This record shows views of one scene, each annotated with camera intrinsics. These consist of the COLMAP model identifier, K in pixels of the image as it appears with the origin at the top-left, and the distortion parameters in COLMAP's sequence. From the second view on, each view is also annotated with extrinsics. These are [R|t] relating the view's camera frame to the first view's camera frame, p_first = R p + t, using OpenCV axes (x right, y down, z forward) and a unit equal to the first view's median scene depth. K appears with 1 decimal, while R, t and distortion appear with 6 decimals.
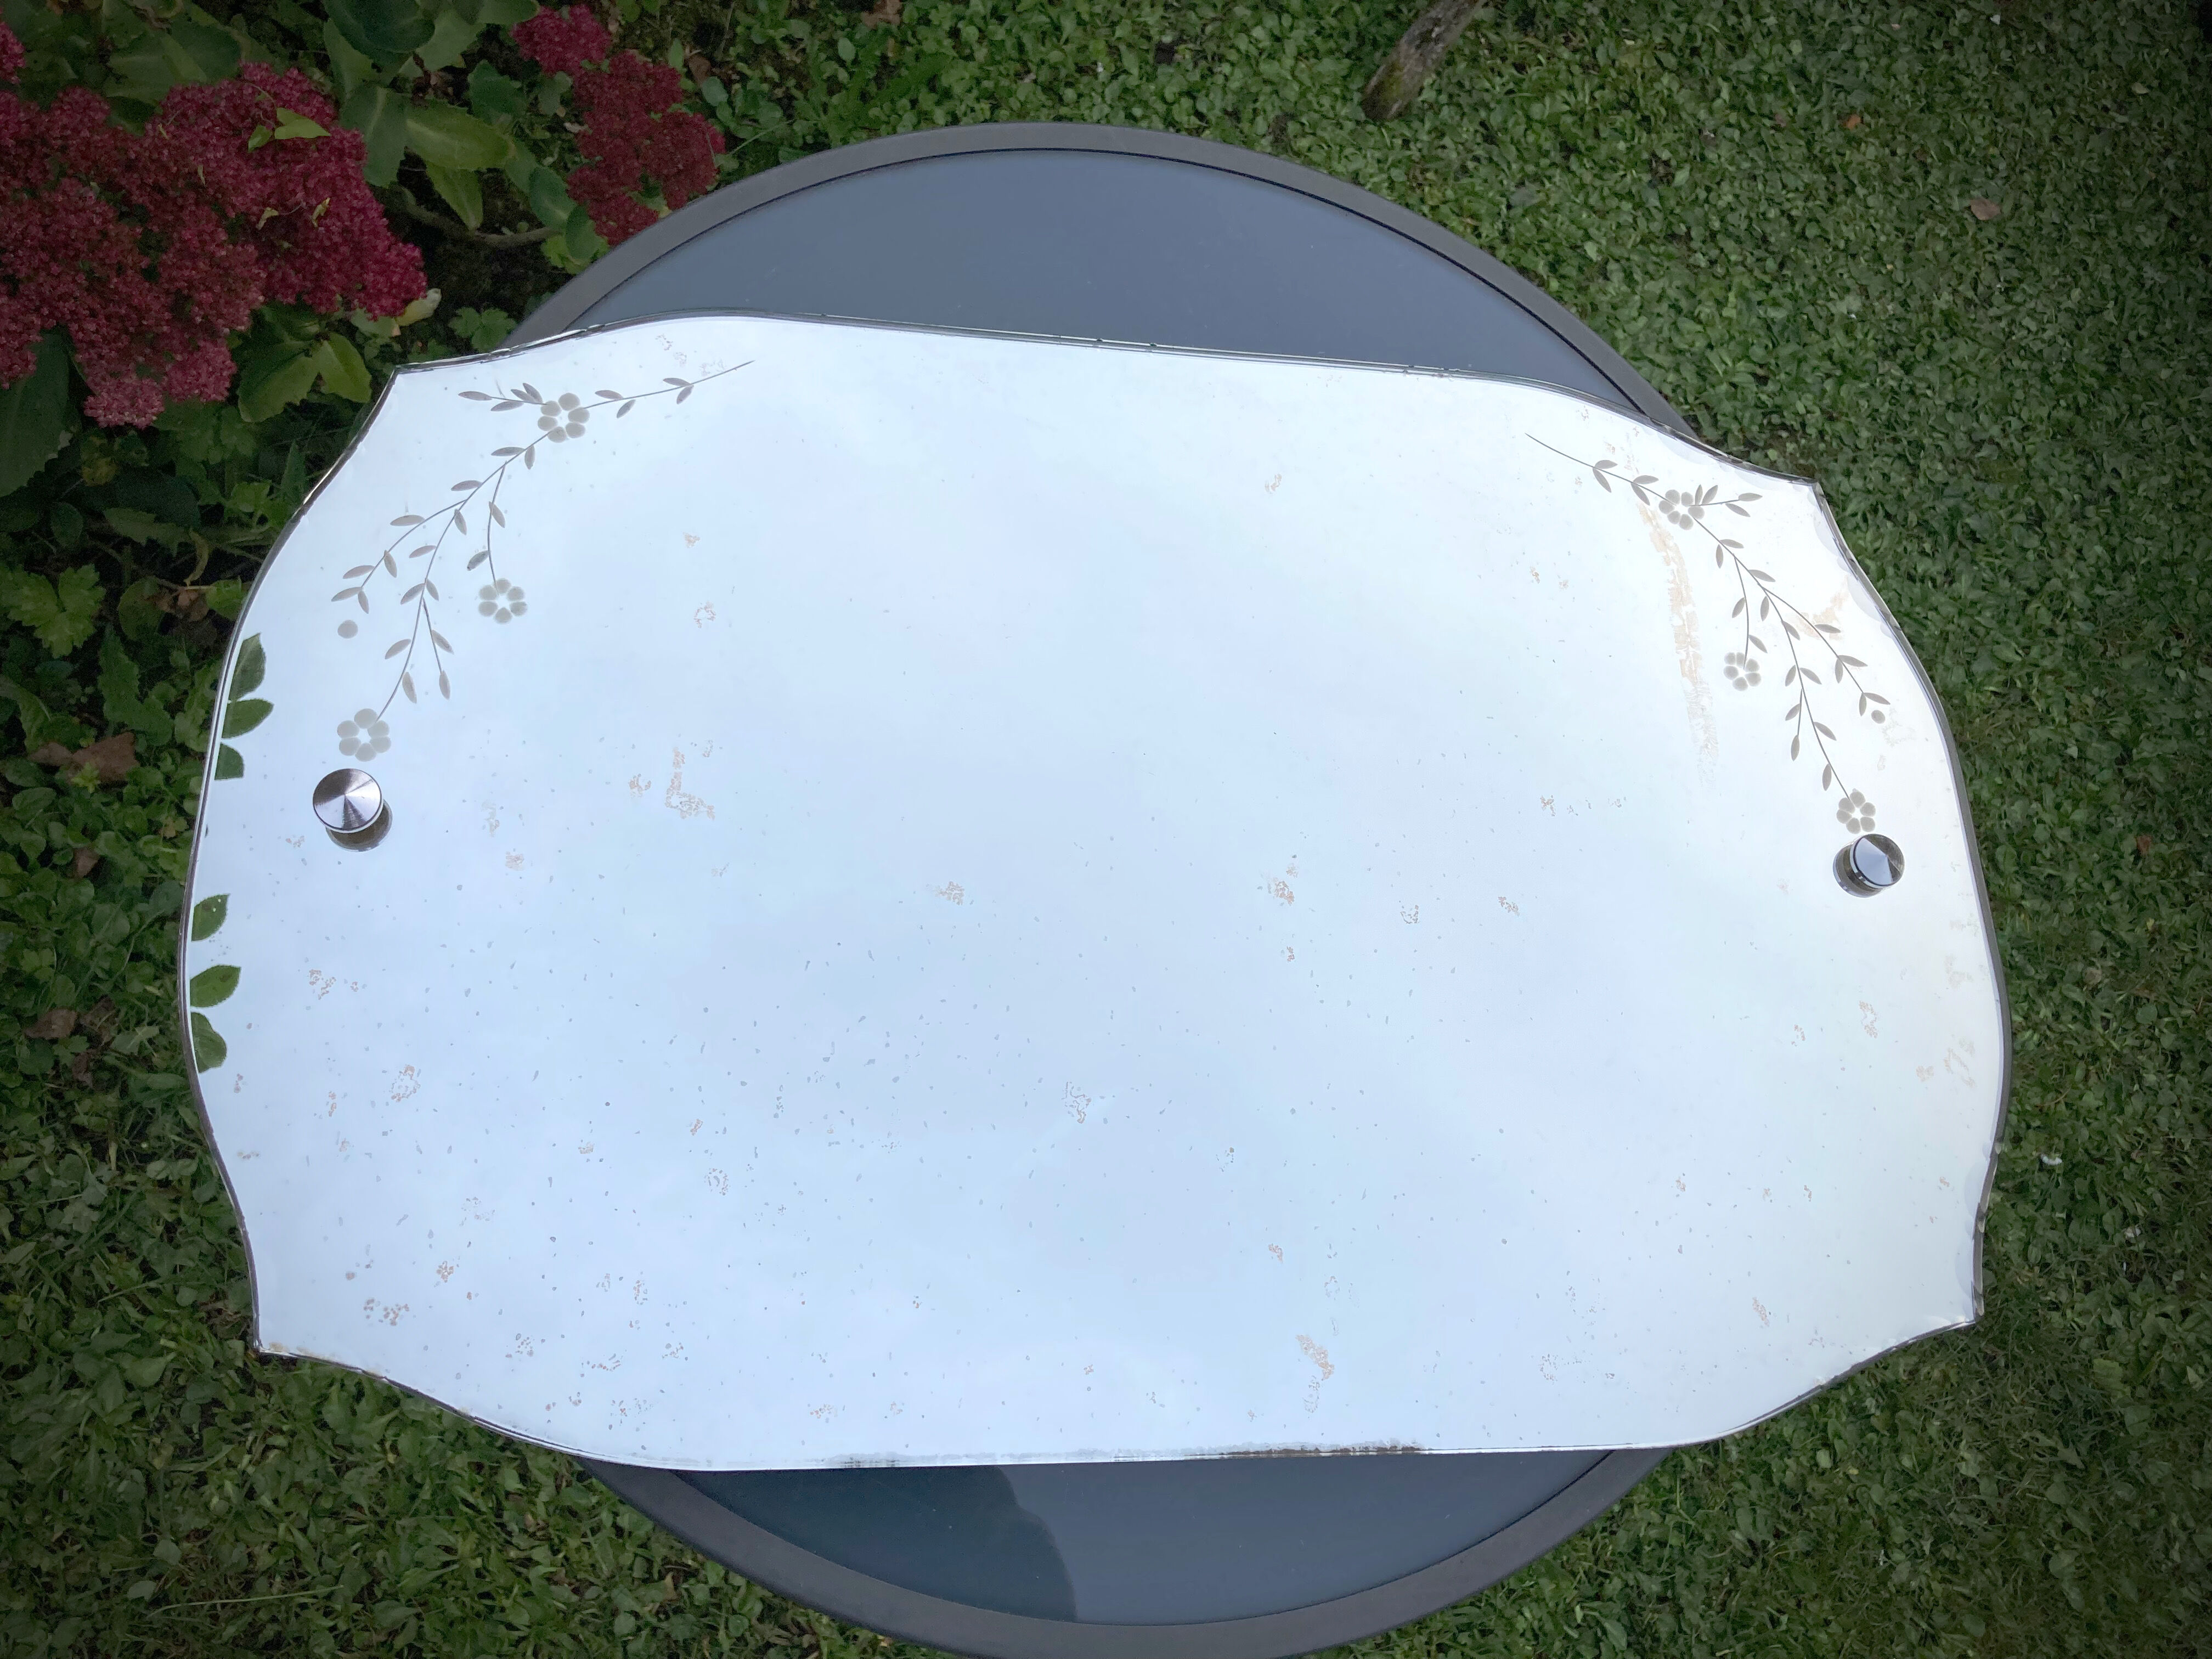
lens RADIAL K [[1823.2, 0, 1104.0], [0, 1823.2, 800.7], [0, 0, 1]] dist [0.018769, -0.016454]
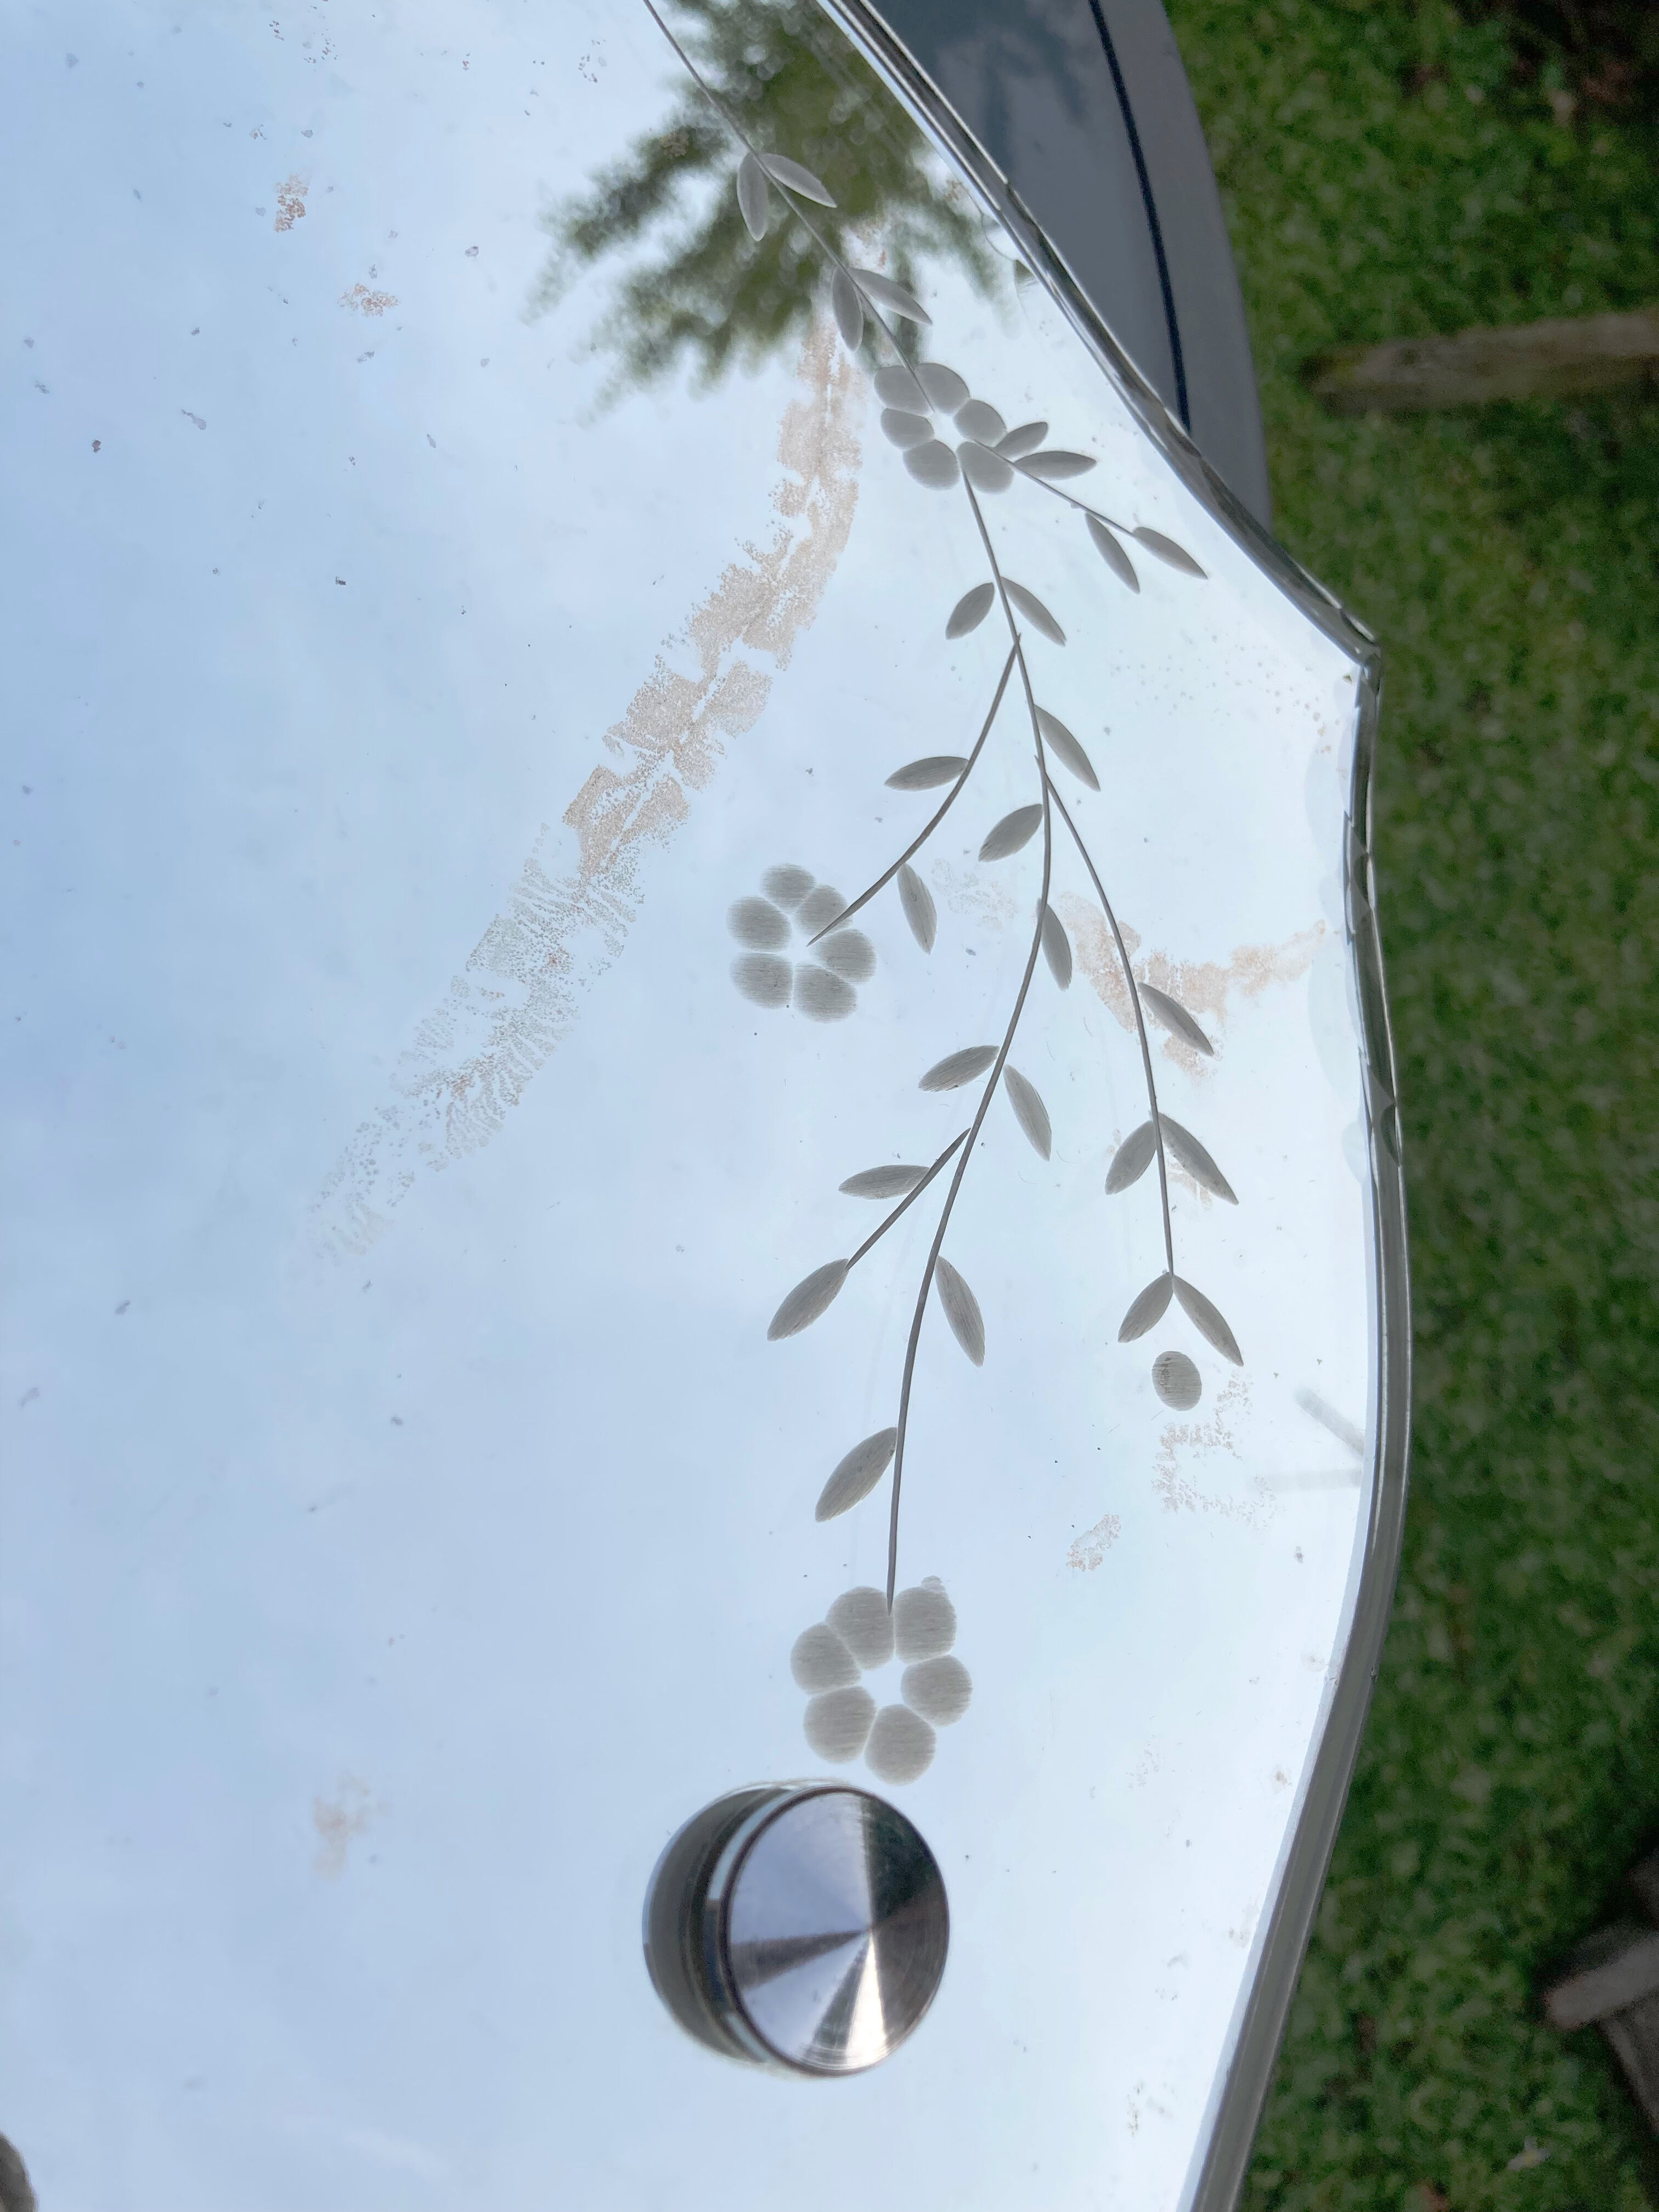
lens RADIAL K [[1823.2, 0, 813.8], [0, 1823.2, 1091.5], [0, 0, 1]] dist [0.018769, -0.016454]
pose [[0.859281, 0.509703, 0.042884, 0.339020], [-0.497365, 0.852164, -0.162617, -0.013143], [-0.119431, 0.118405, 0.985757, 0.729526]]
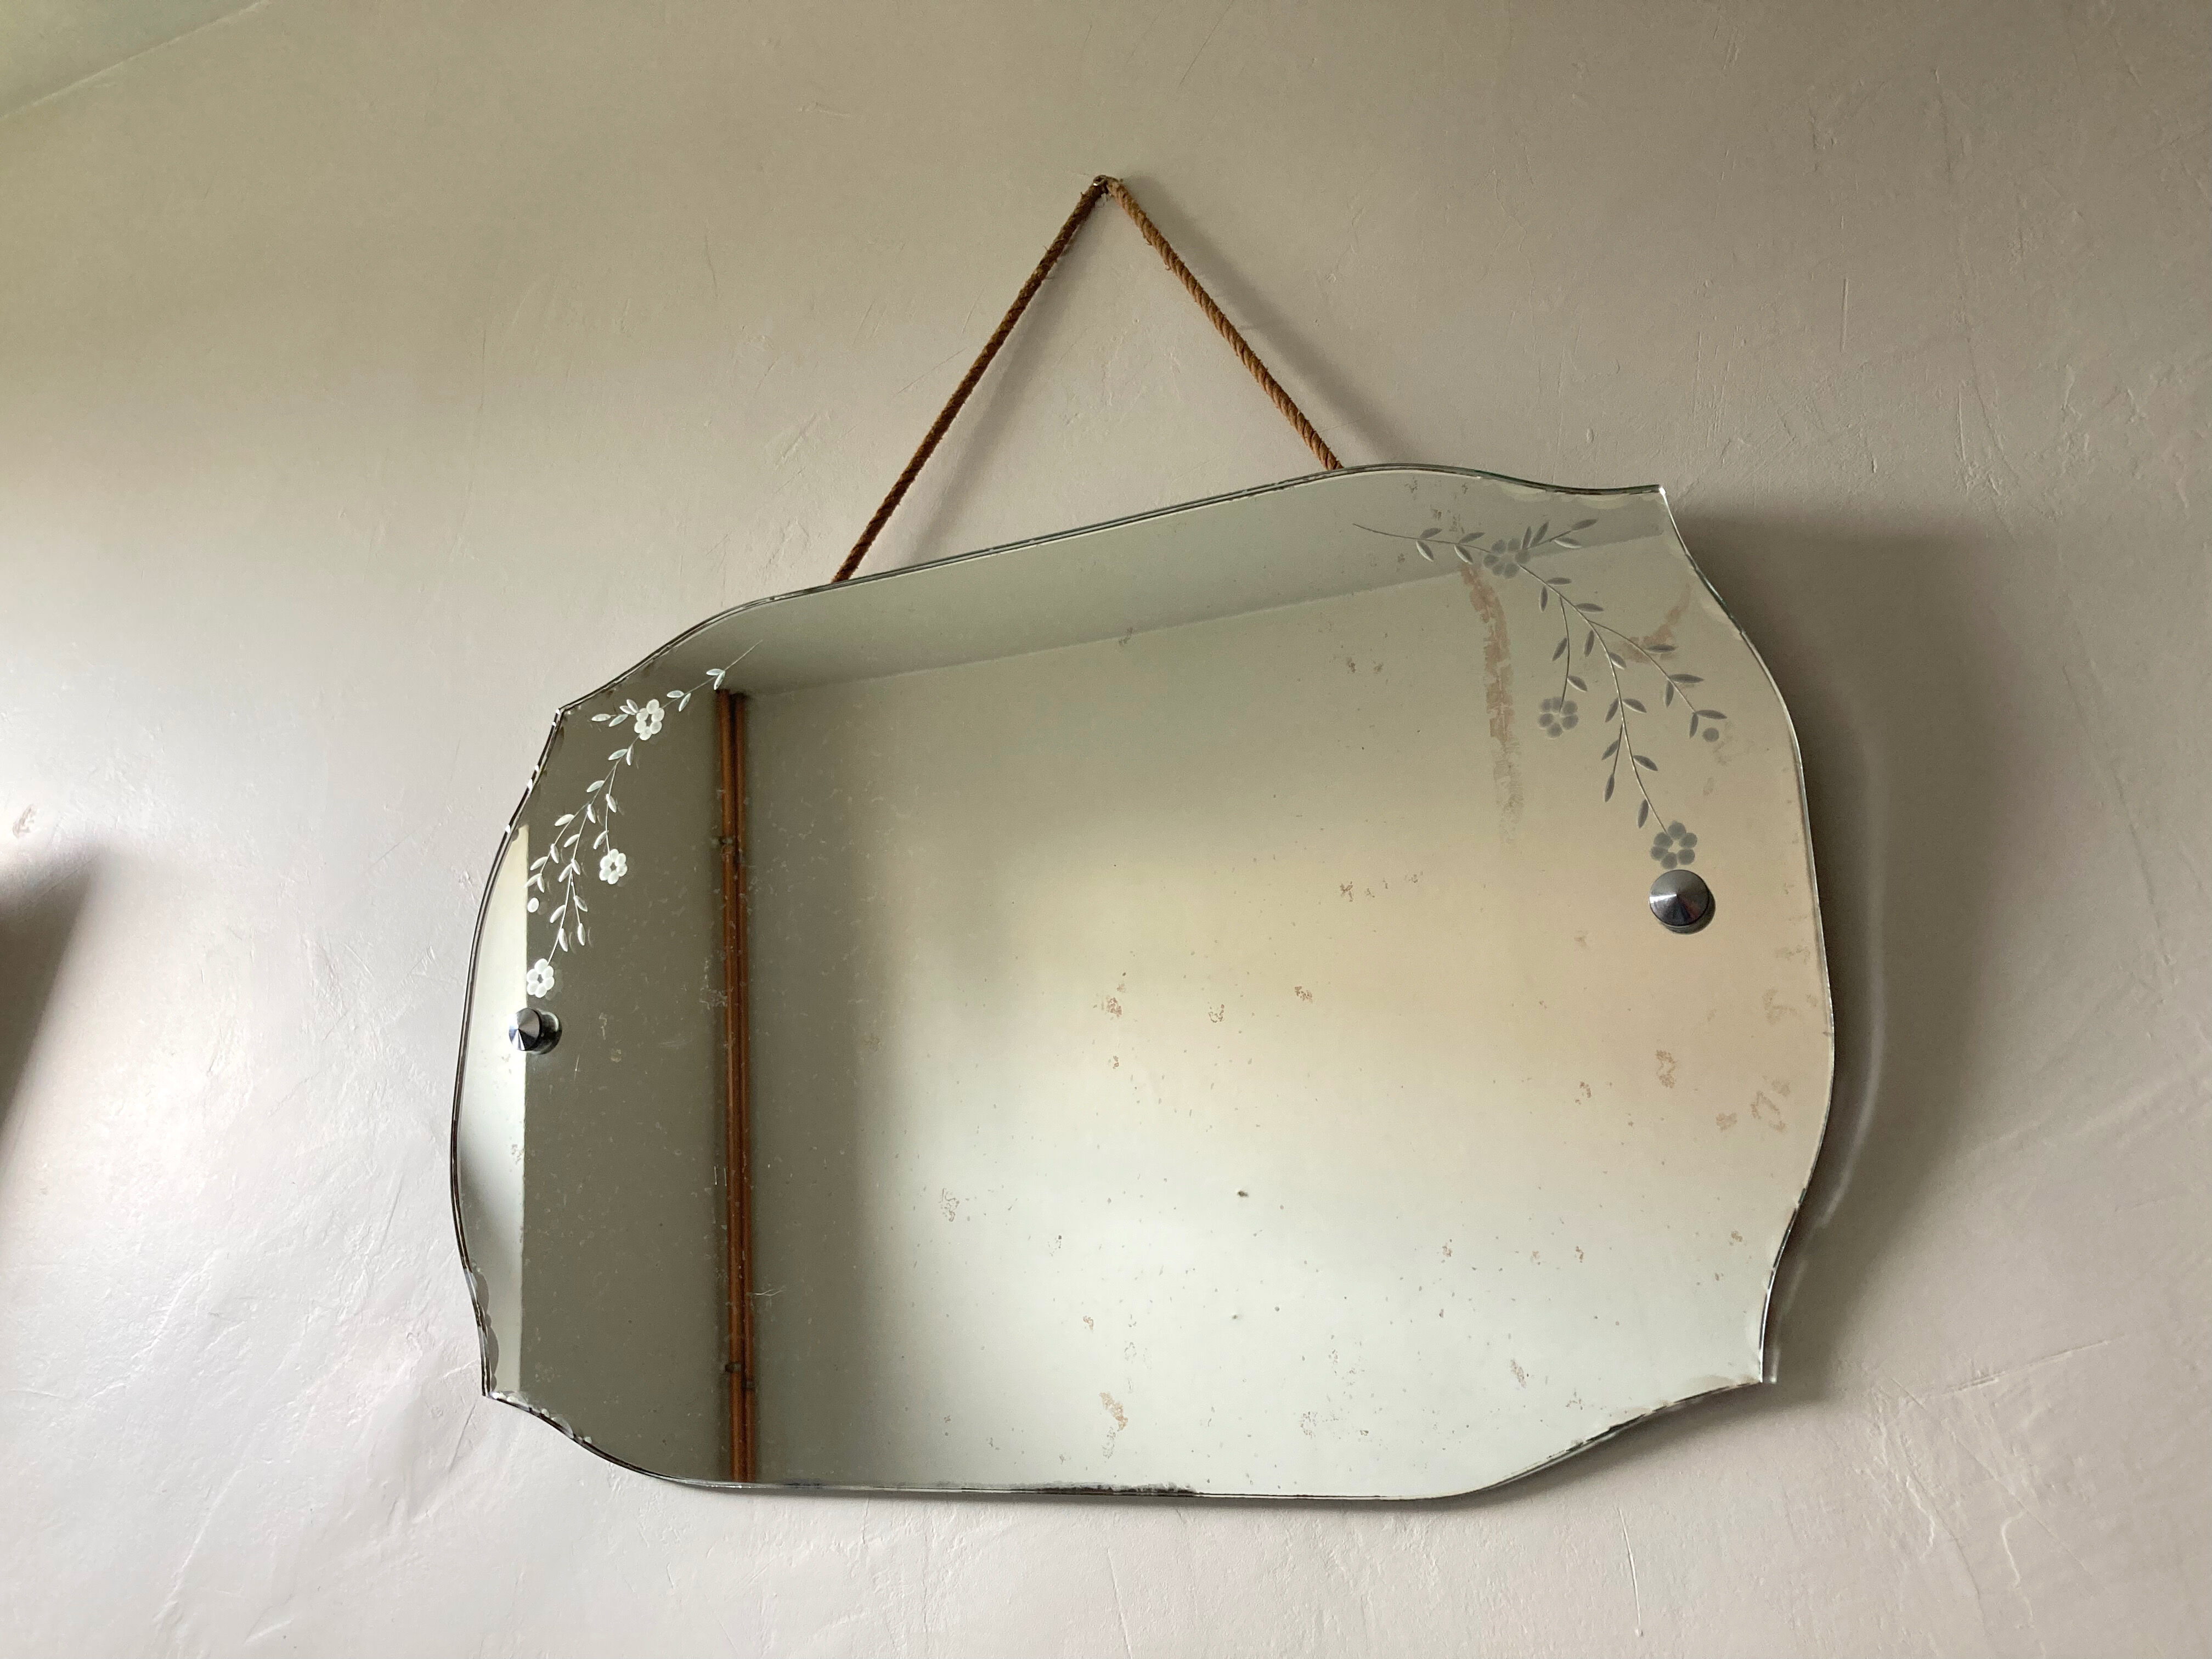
lens RADIAL K [[1823.2, 0, 1116.2], [0, 1823.2, 798.7], [0, 0, 1]] dist [0.018769, -0.016454]
pose [[0.807321, -0.163368, -0.567049, 0.687483], [0.191521, 0.981437, -0.010081, -0.061192], [0.558169, -0.100463, 0.823622, 0.045443]]
